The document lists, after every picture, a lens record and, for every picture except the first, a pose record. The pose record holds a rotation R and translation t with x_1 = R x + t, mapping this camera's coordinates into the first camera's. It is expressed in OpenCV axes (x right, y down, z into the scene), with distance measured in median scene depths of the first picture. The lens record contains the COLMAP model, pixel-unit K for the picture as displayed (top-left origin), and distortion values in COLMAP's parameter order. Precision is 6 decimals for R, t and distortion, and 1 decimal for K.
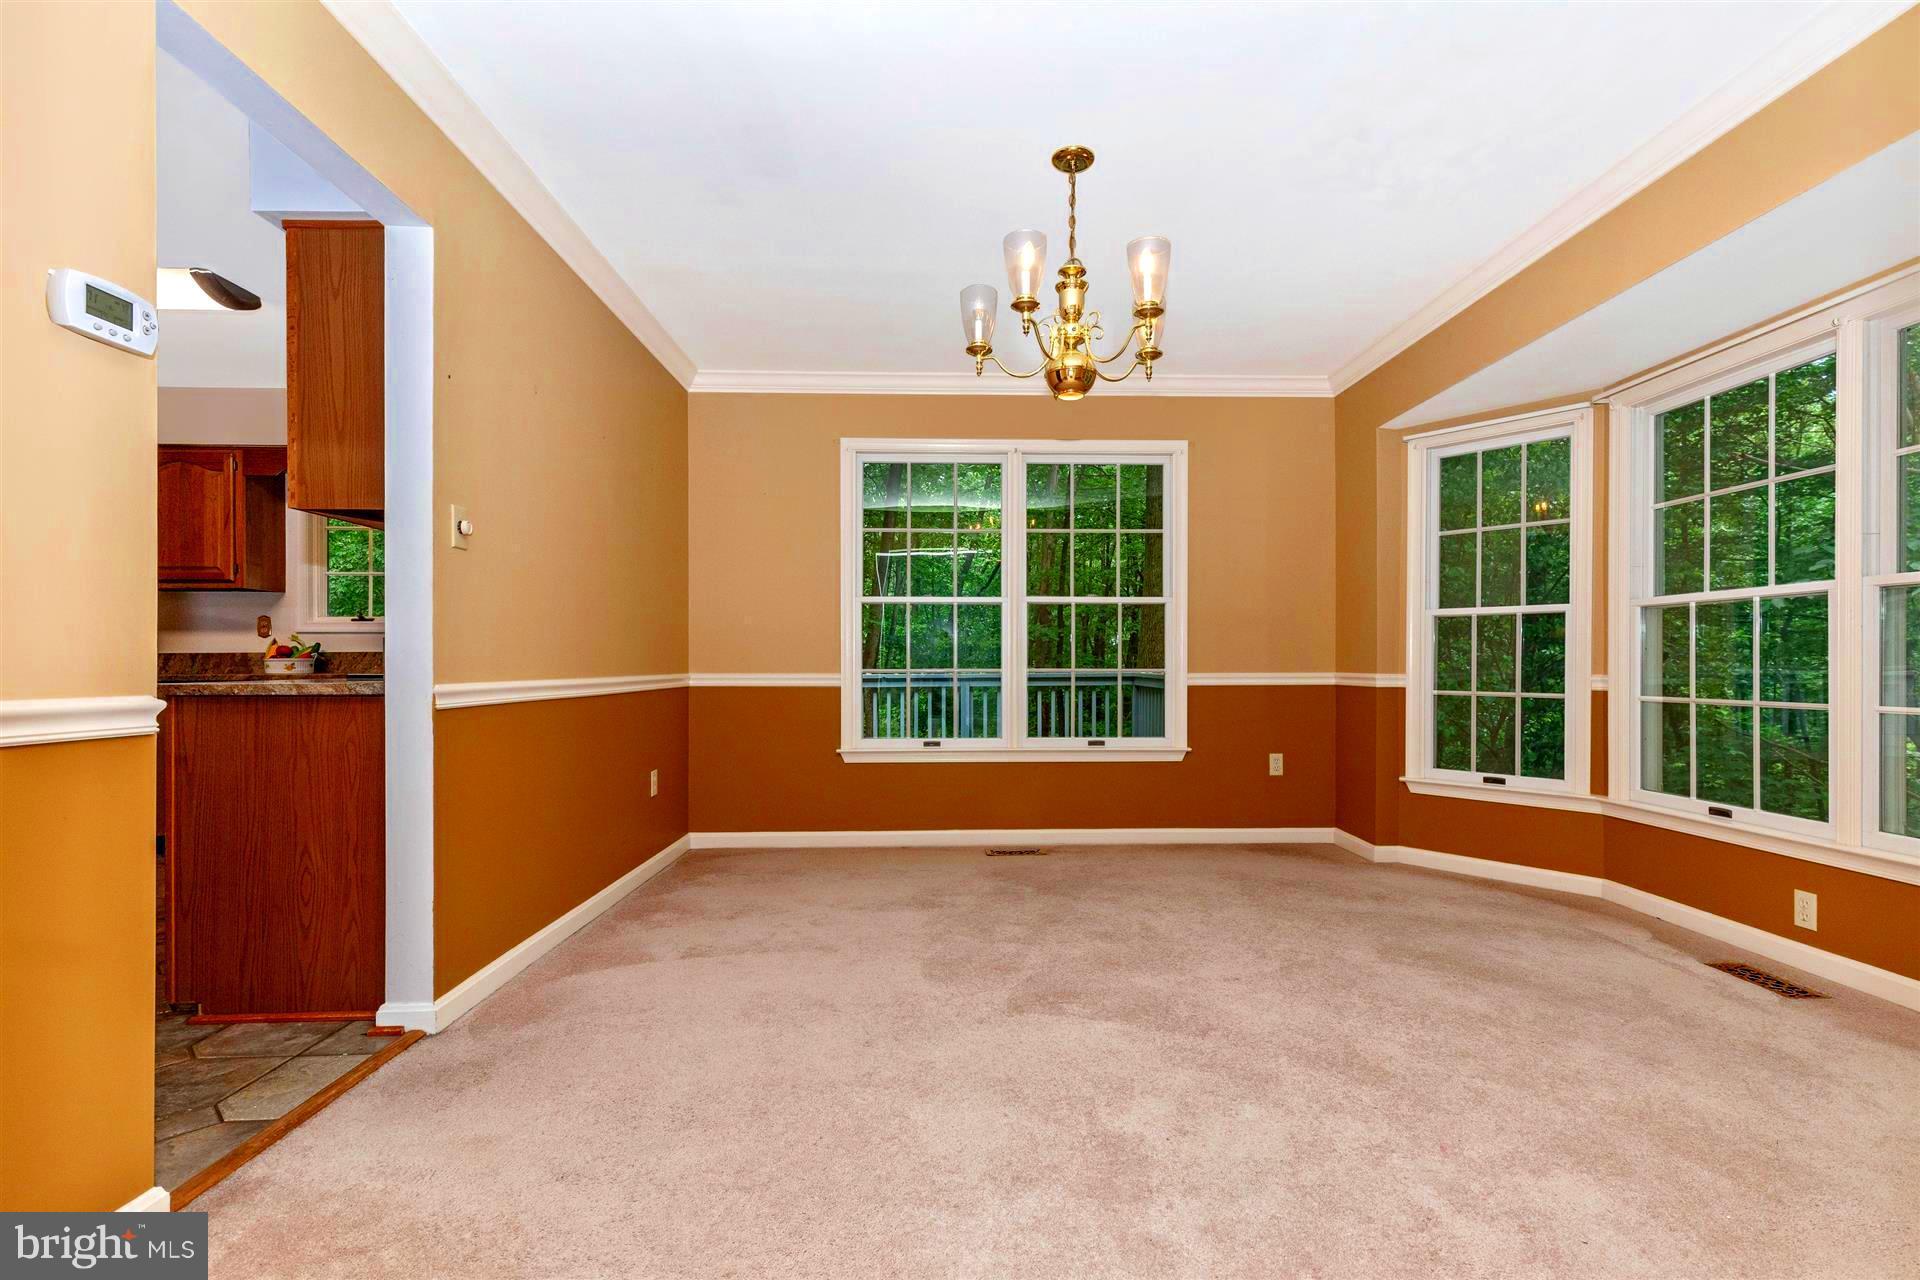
lens RADIAL K [[852.5, 0, 990.6], [0, 852.5, 666.1], [0, 0, 1]] dist [0.001380, 0.000136]
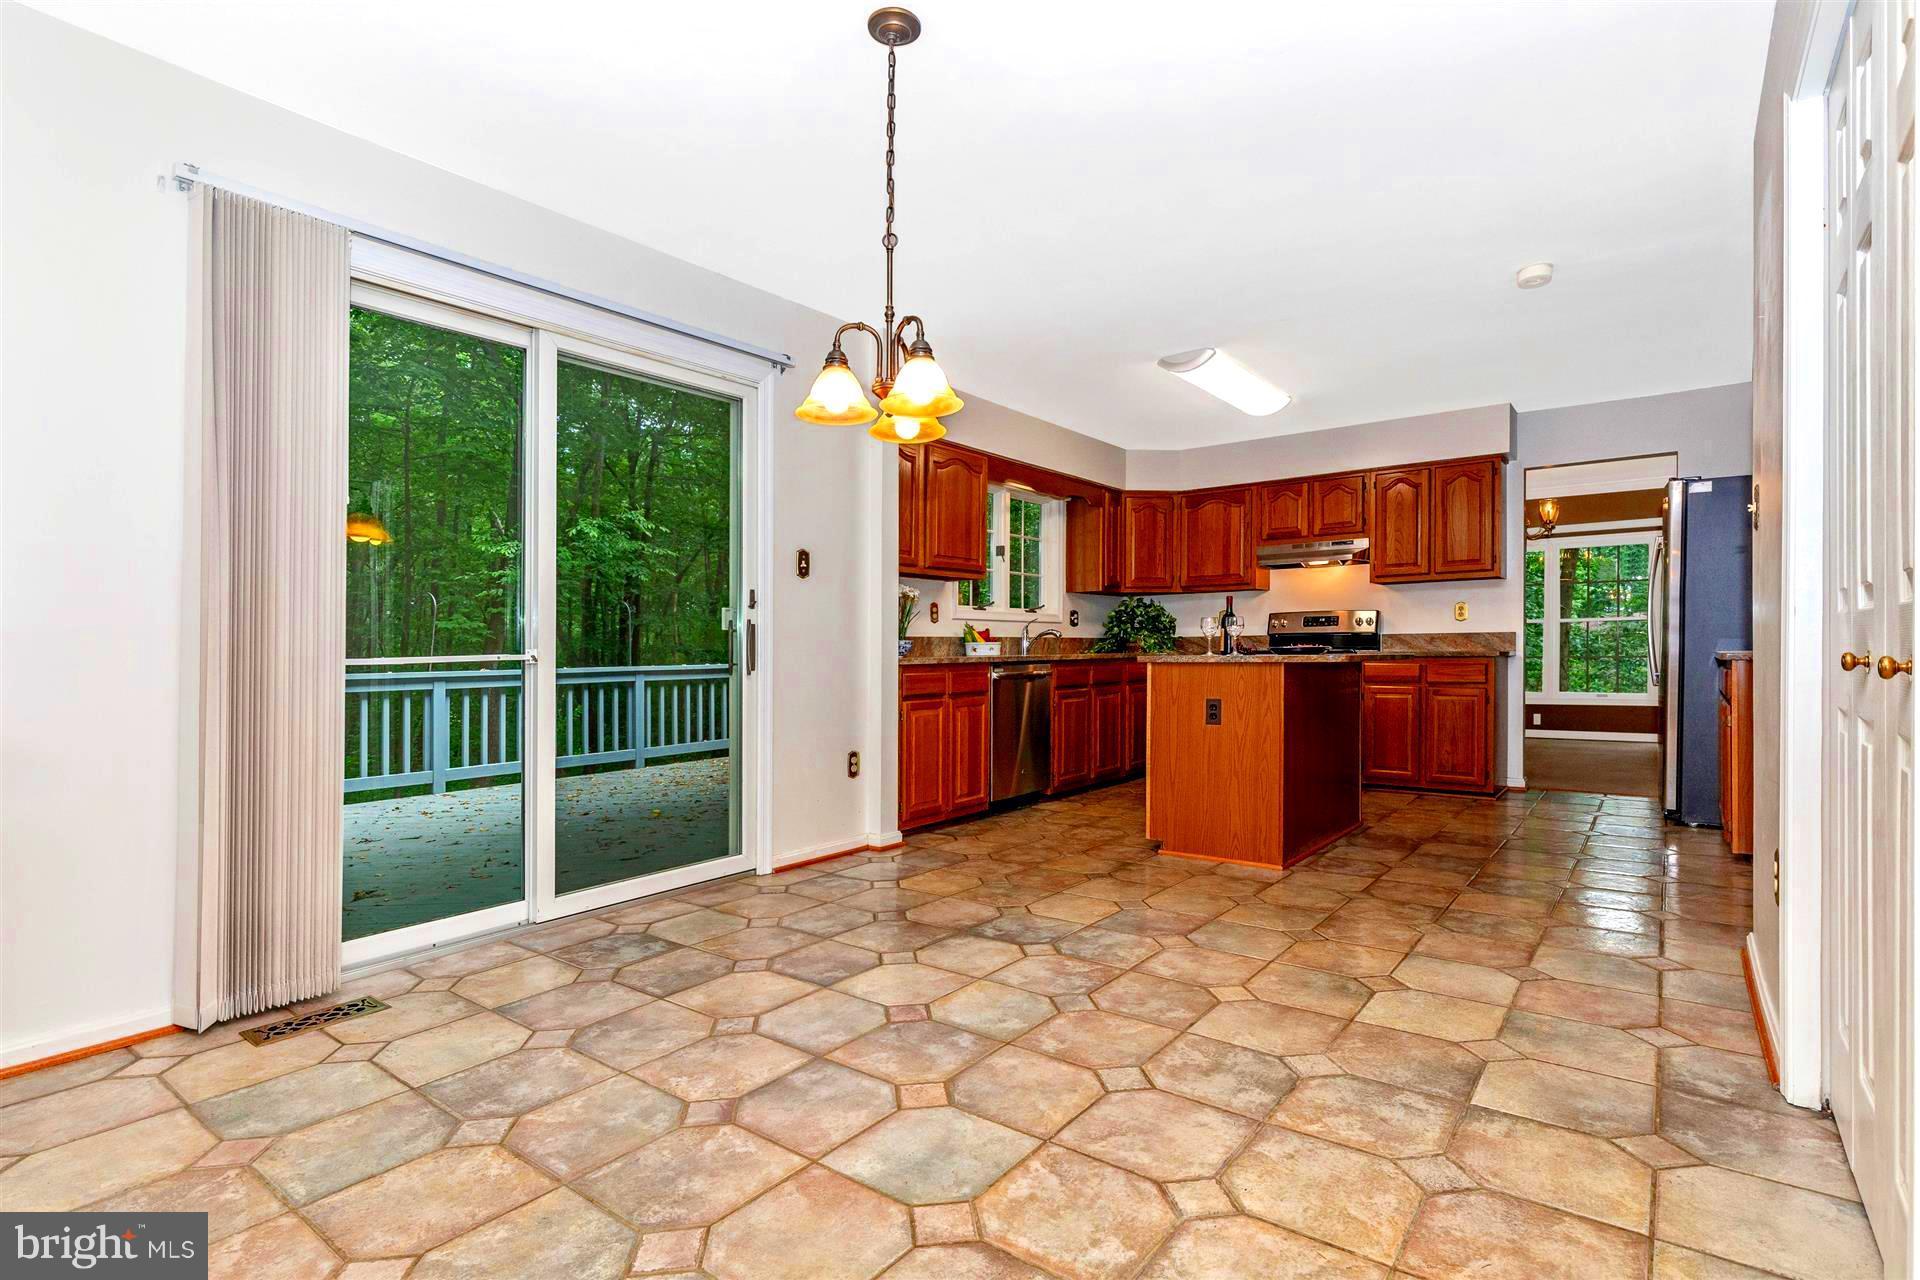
lens RADIAL K [[983.4, 0, 924.7], [0, 983.4, 677.1], [0, 0, 1]] dist [0.002612, -0.000237]
pose [[0.655151, -0.019323, 0.755251, -1.836925], [0.008362, 0.999797, 0.018326, 0.012368], [-0.755452, -0.005691, 0.655179, 0.203952]]
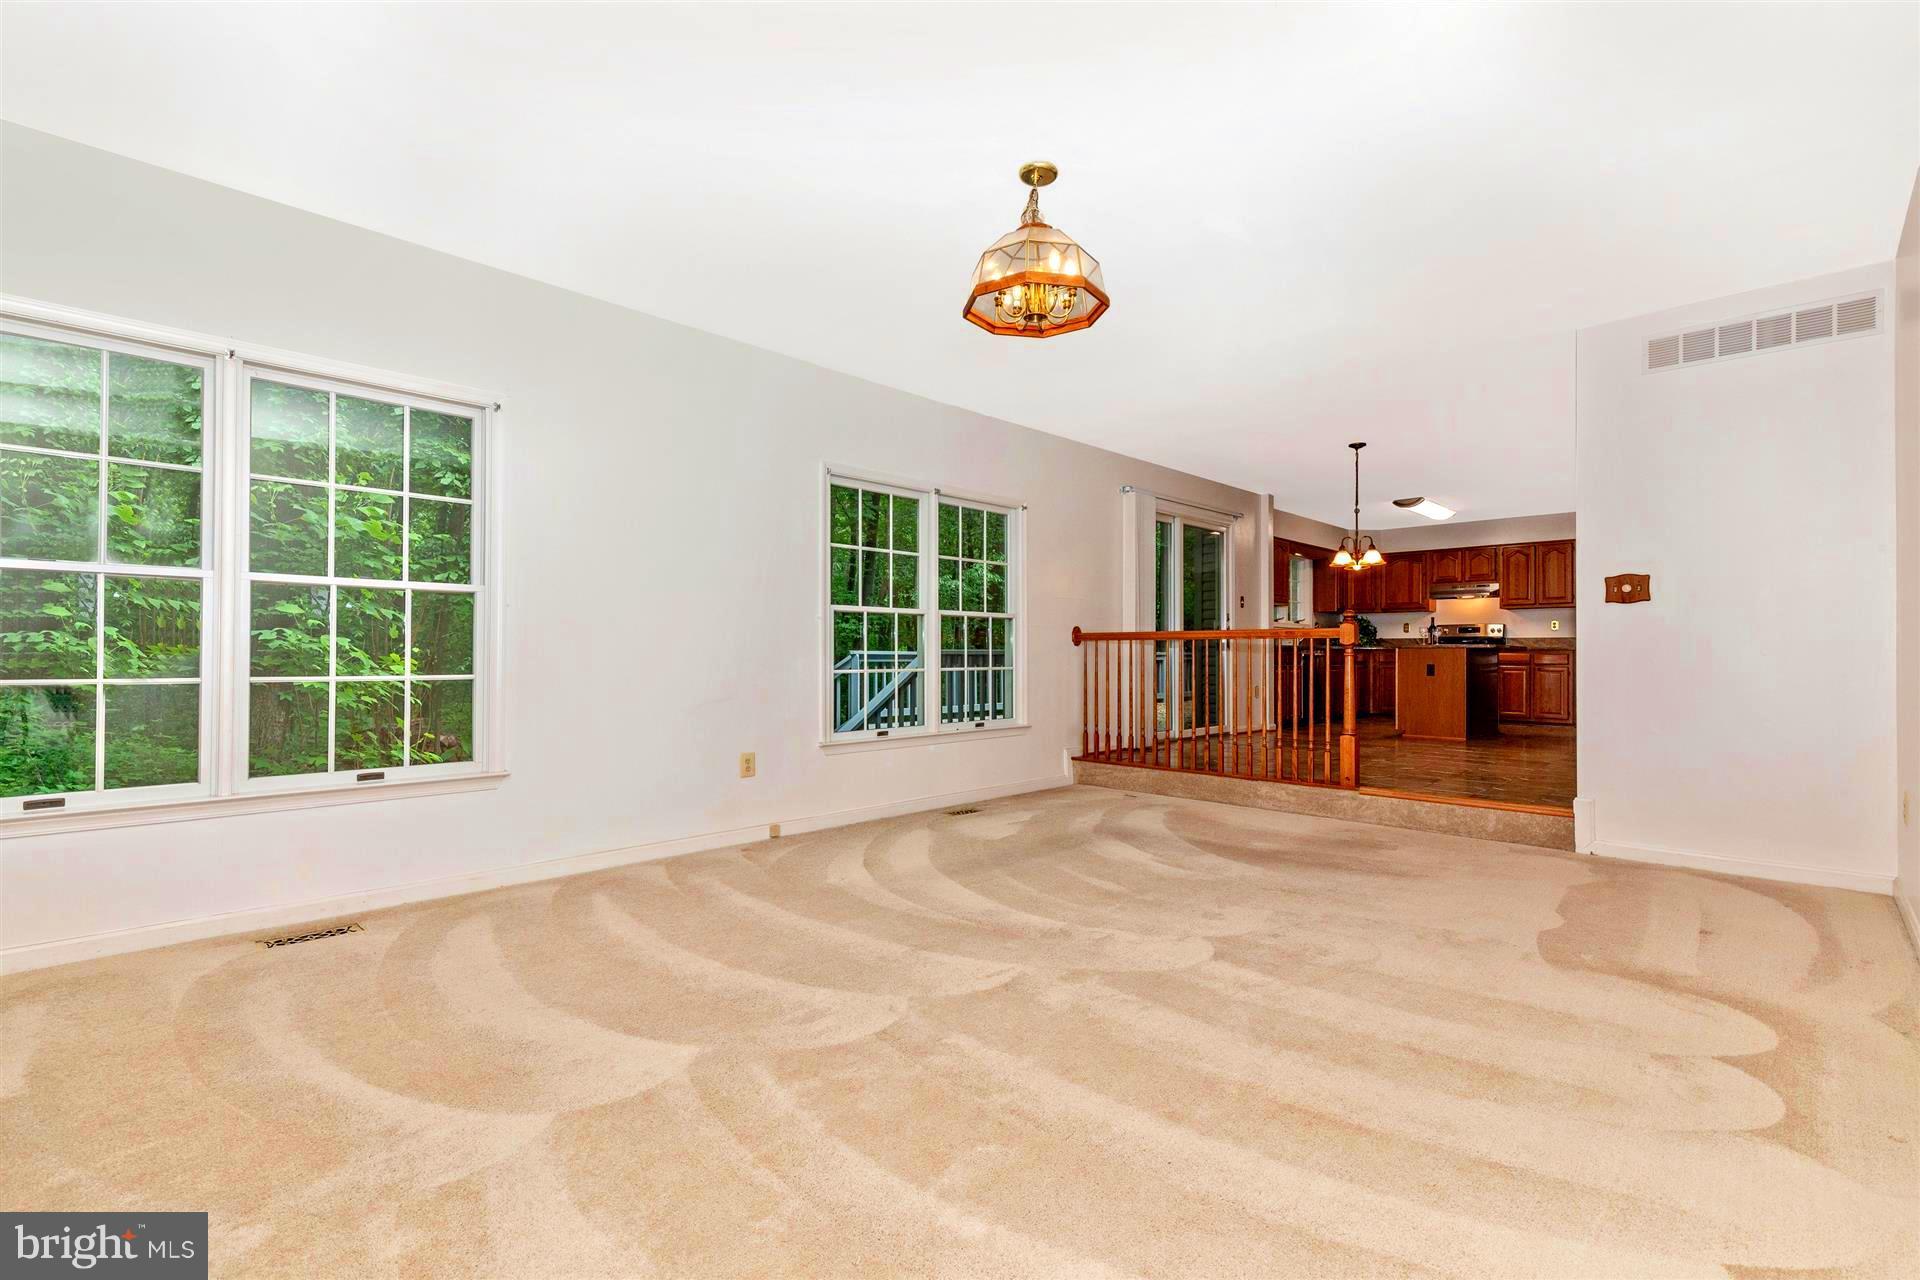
lens RADIAL K [[874.7, 0, 960.5], [0, 874.7, 640.3], [0, 0, 1]] dist [-0.004182, -0.000136]
pose [[0.734603, 0.020568, 0.678185, -2.821391], [-0.006143, 0.999701, -0.023665, 0.048403], [-0.678469, 0.013219, 0.734510, -0.042472]]
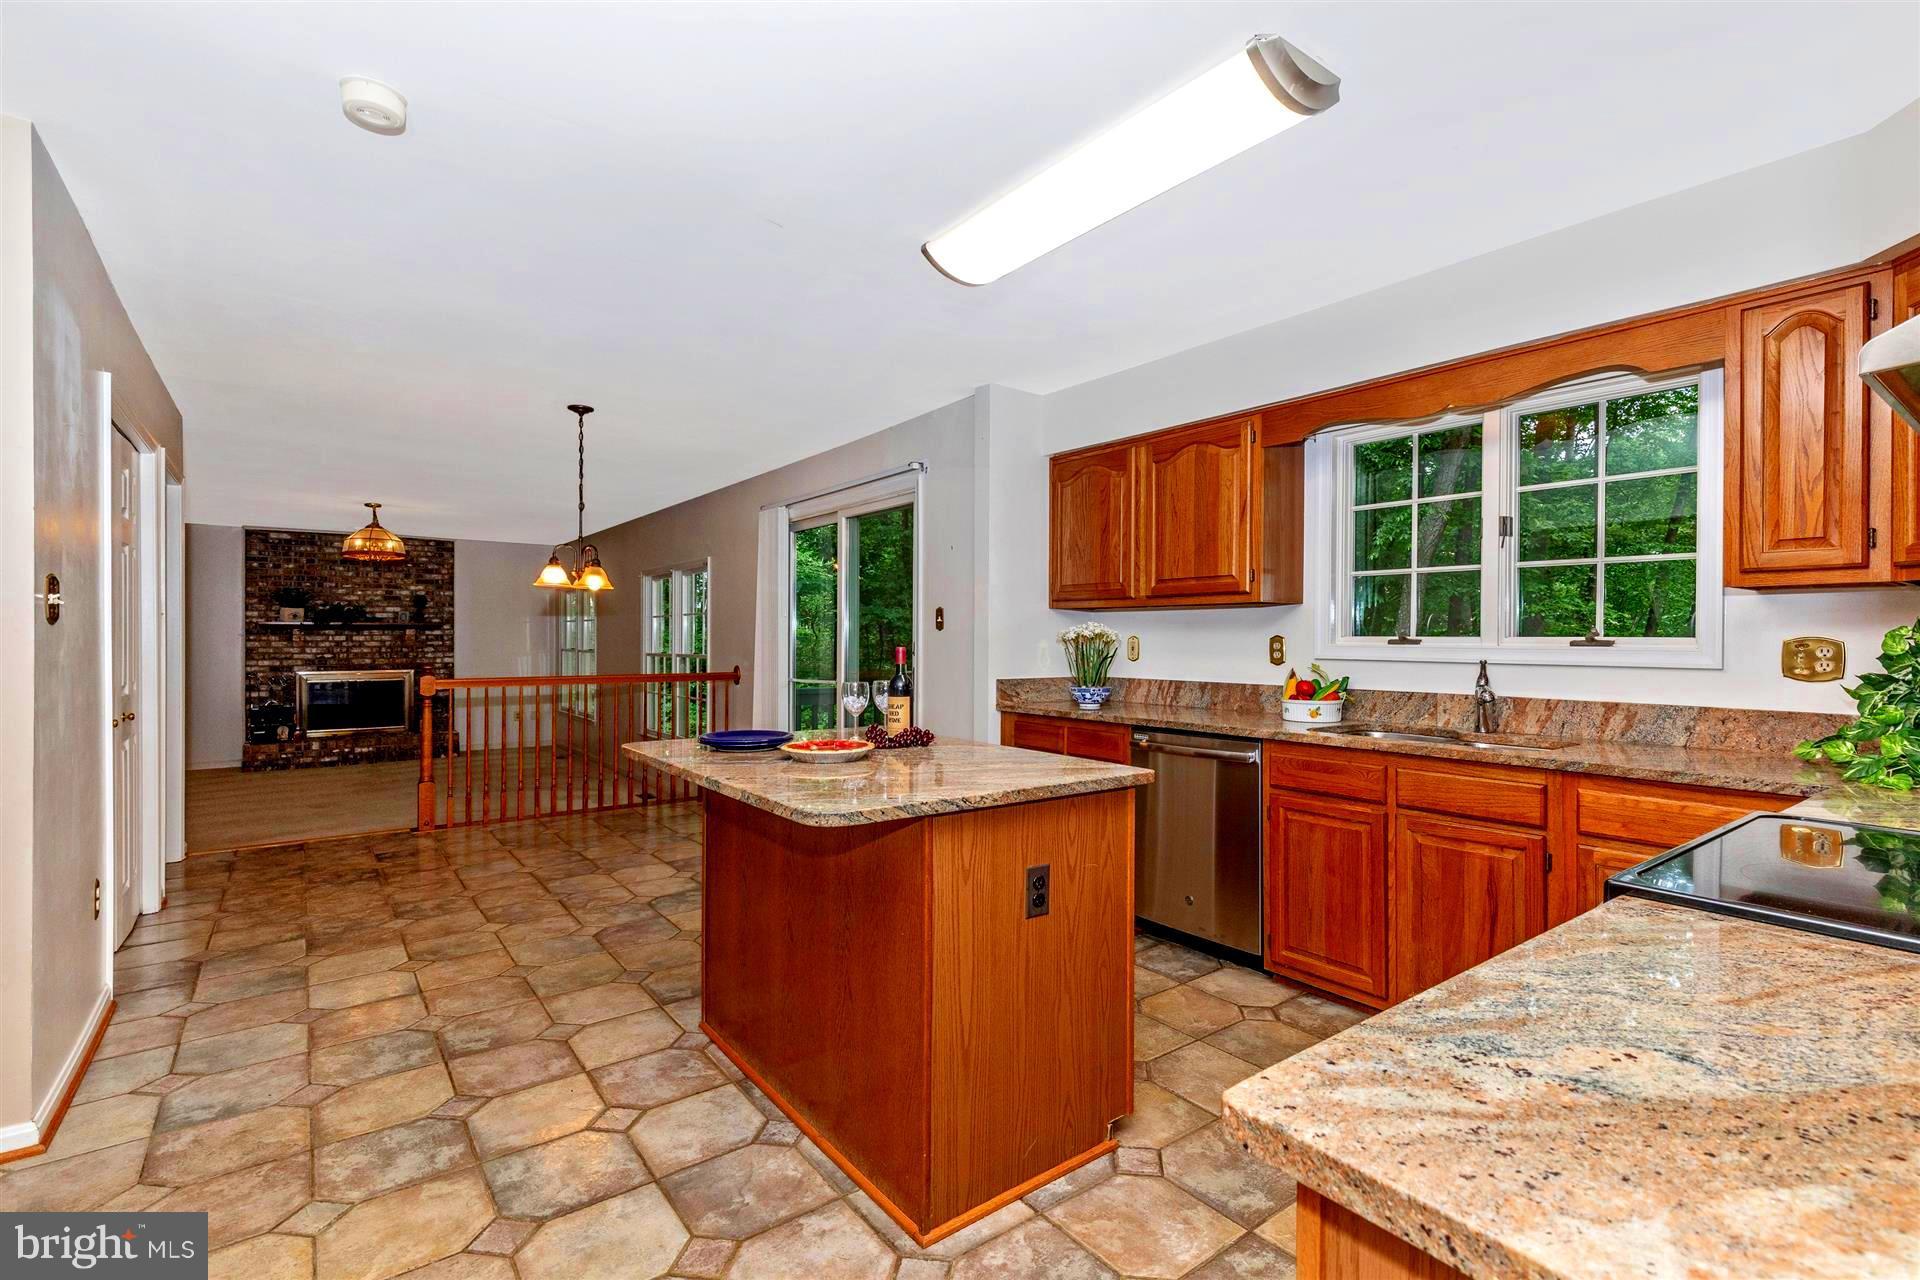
lens RADIAL K [[874.7, 0, 964.9], [0, 874.7, 627.5], [0, 0, 1]] dist [-0.004182, -0.000136]
pose [[0.557729, -0.002937, -0.830018, -0.380176], [-0.010476, 0.999889, -0.010577, -0.056305], [0.829957, 0.014595, 0.557637, 0.358558]]
